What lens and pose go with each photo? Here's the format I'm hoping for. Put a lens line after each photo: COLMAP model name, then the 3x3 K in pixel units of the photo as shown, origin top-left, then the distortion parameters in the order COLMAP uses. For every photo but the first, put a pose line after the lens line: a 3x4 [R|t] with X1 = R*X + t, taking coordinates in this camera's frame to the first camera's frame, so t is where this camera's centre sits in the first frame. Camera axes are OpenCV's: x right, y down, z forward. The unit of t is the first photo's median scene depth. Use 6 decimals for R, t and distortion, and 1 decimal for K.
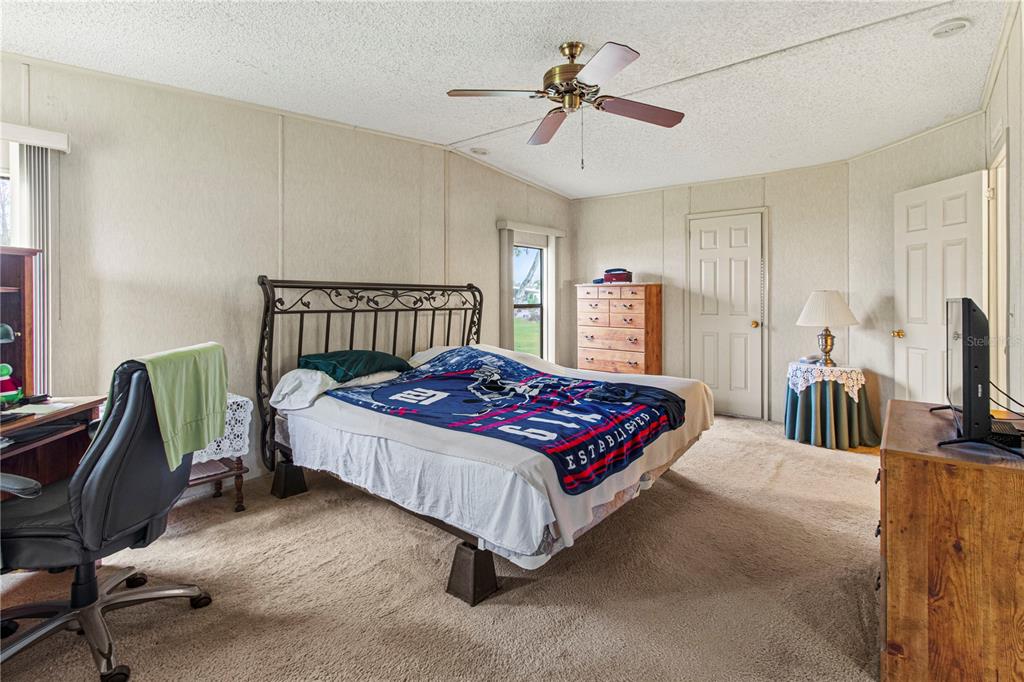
lens RADIAL K [[491.8, 0, 509.2], [0, 491.8, 296.7], [0, 0, 1]] dist [0.002260, 0.000434]
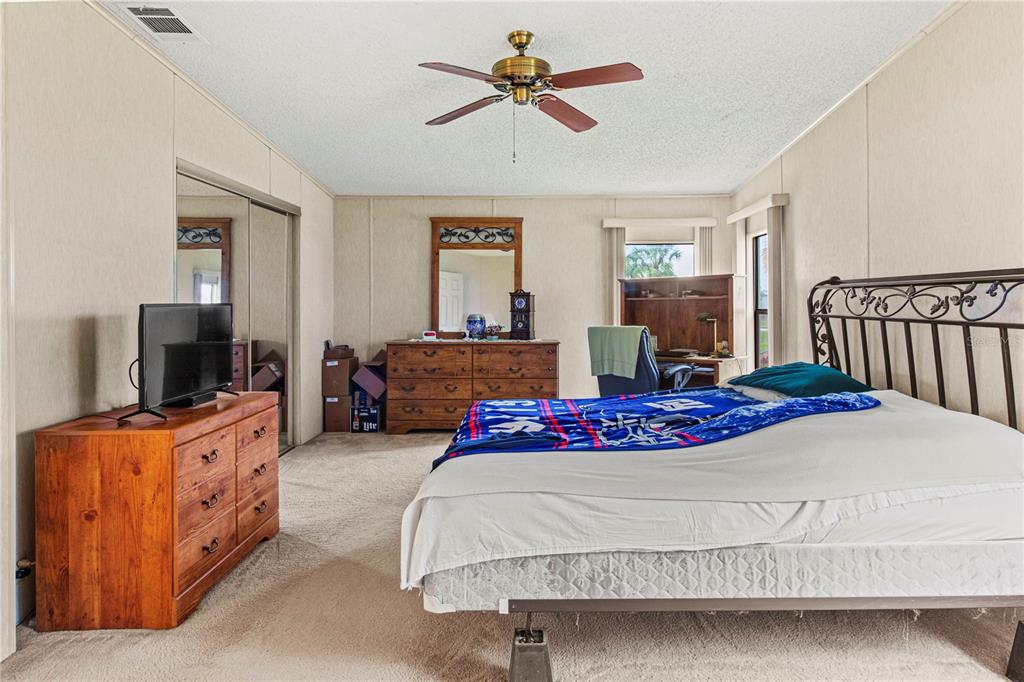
lens RADIAL K [[599.6, 0, 504.6], [0, 599.6, 304.3], [0, 0, 1]] dist [0.004977, 0.001500]
pose [[-0.793703, 0.004715, -0.608287, 0.598472], [0.005796, 0.999983, 0.000188, 0.005375], [0.608277, -0.003377, -0.793717, 1.305688]]
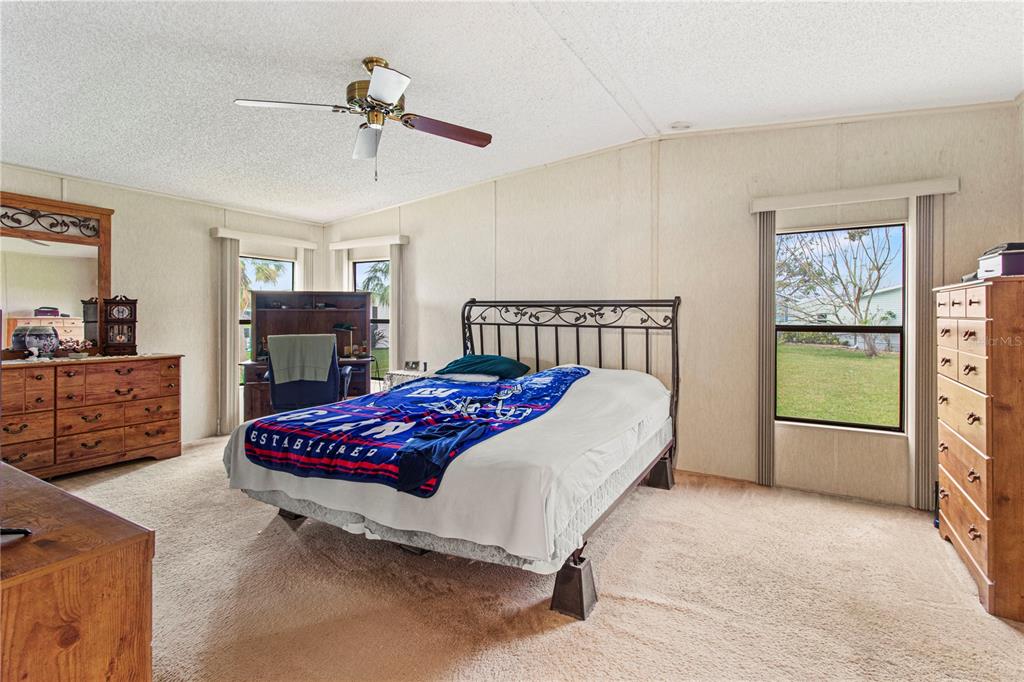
lens RADIAL K [[491.8, 0, 511.2], [0, 491.8, 315.6], [0, 0, 1]] dist [0.002260, 0.000434]
pose [[0.153442, 0.002383, -0.988155, 0.818536], [-0.005188, 0.999985, 0.001606, 0.005017], [0.988144, 0.004880, 0.153452, 0.759614]]
